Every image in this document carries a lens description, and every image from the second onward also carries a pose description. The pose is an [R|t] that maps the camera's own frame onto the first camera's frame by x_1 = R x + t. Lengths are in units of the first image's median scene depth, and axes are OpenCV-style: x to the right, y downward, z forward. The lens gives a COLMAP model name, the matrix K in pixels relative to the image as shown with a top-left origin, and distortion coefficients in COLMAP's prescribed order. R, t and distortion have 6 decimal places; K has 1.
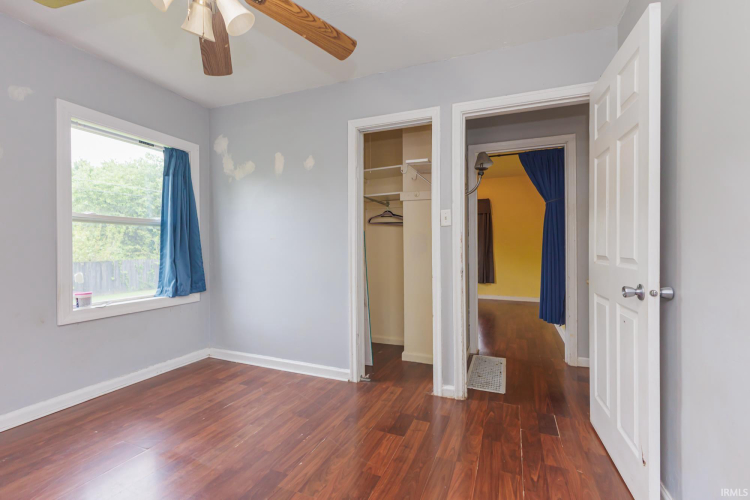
lens RADIAL K [[333.8, 0, 373.7], [0, 333.8, 248.7], [0, 0, 1]] dist [0.009889, -0.002163]
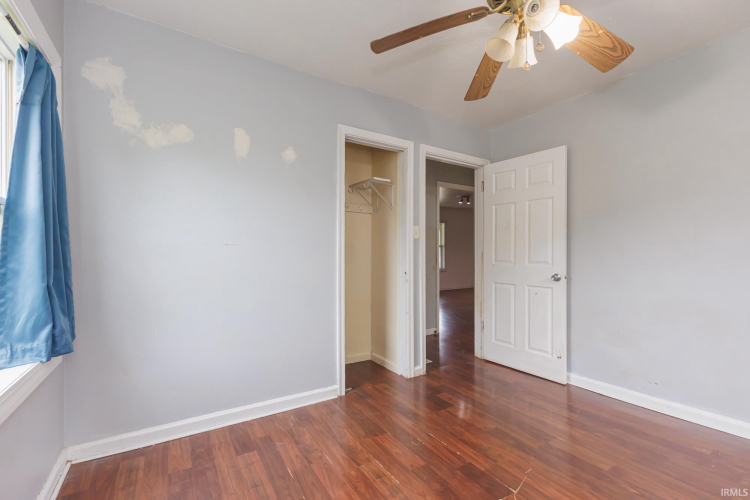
lens RADIAL K [[333.8, 0, 374.4], [0, 333.8, 253.1], [0, 0, 1]] dist [0.009889, -0.002163]
pose [[0.570461, 0.003819, 0.821316, -0.786922], [0.001918, 0.999980, -0.005982, -0.006727], [-0.821323, 0.004988, 0.570442, 0.364508]]
